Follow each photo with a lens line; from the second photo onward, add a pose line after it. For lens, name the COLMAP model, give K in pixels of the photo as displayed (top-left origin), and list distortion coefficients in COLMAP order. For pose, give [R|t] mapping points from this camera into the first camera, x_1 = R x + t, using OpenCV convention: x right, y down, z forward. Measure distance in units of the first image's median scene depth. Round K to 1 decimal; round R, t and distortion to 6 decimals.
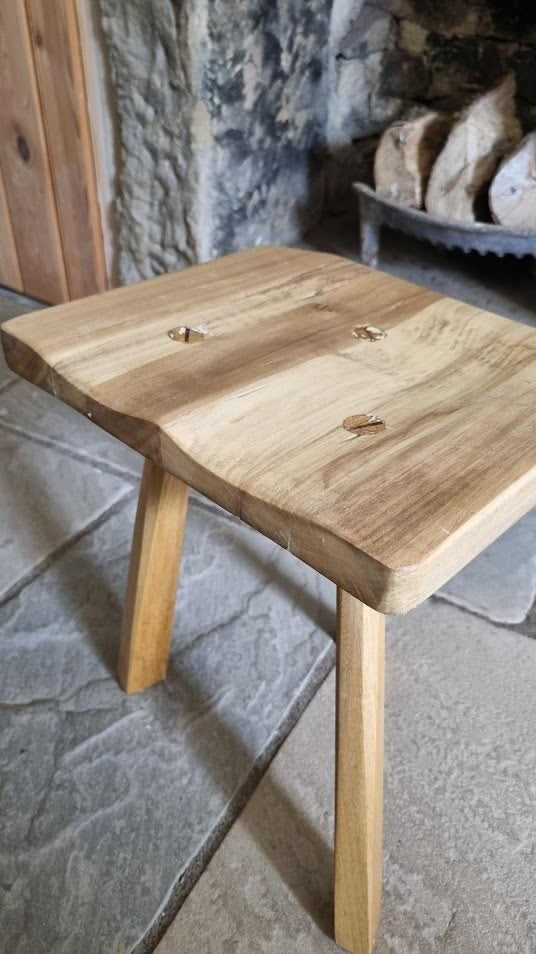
lens RADIAL K [[740.9, 0, 257.4], [0, 740.9, 484.2], [0, 0, 1]] dist [0.012932, -0.016865]
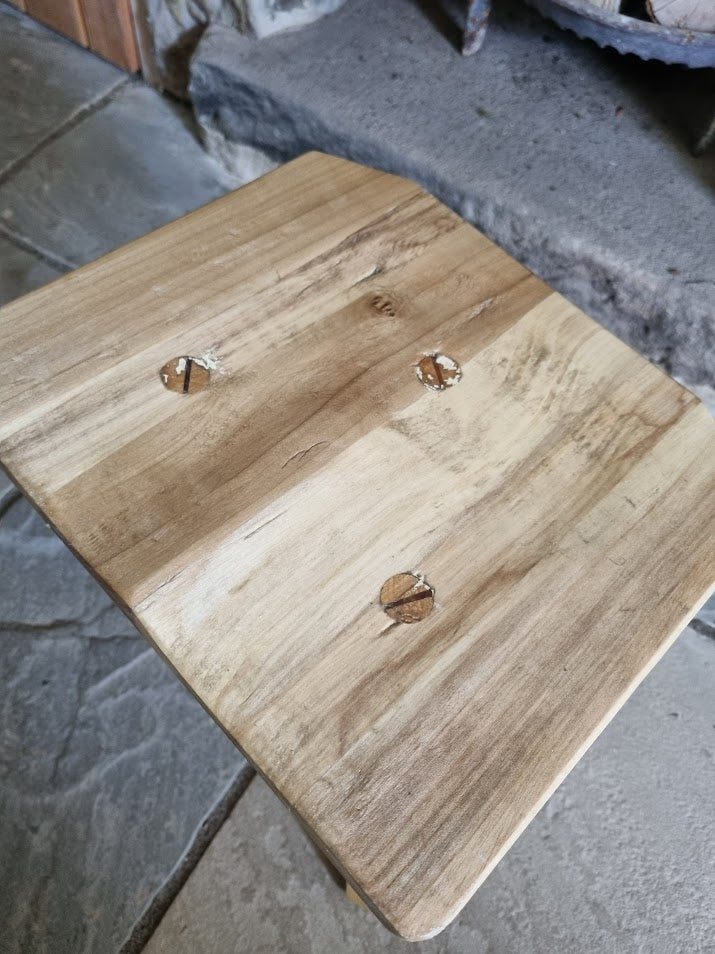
lens RADIAL K [[733.0, 0, 349.5], [0, 733.0, 484.2], [0, 0, 1]] dist [0.028618, -0.025199]
pose [[0.997768, 0.053476, 0.039987, 0.027471], [-0.064995, 0.915066, 0.398032, -0.271764], [-0.015306, -0.399742, 0.916500, 0.200639]]
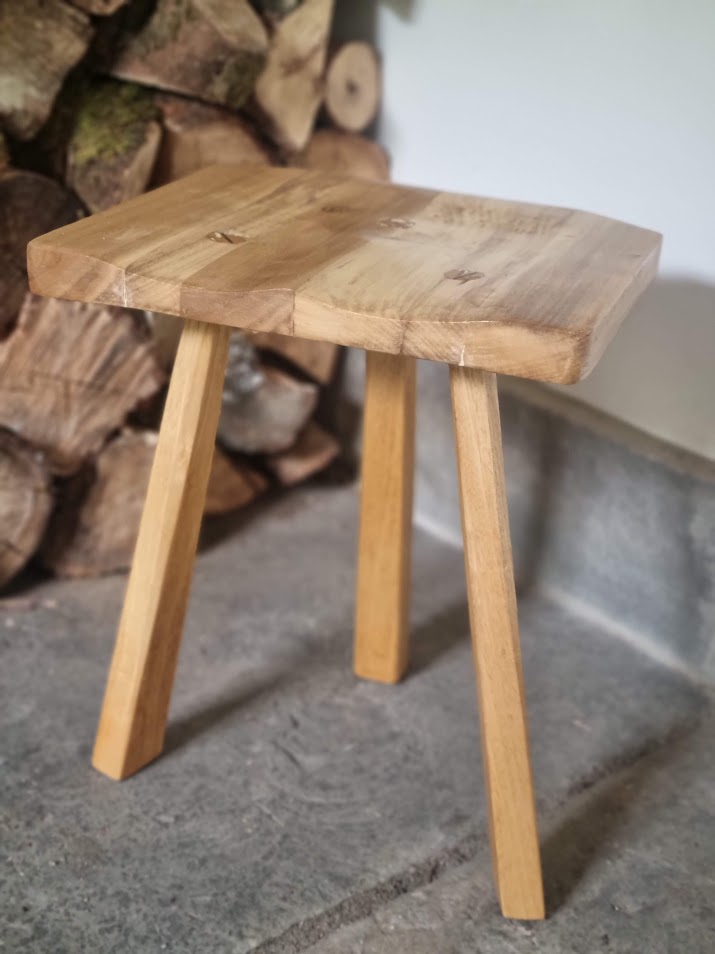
lens RADIAL K [[1466.4, 0, 349.2], [0, 1466.4, 480.4], [0, 0, 1]] dist [0.013725, 0.000000]
pose [[0.910652, -0.156296, 0.382472, -0.472730], [0.225544, 0.963648, -0.143222, 0.258632], [-0.346183, 0.216690, 0.912799, -0.434433]]
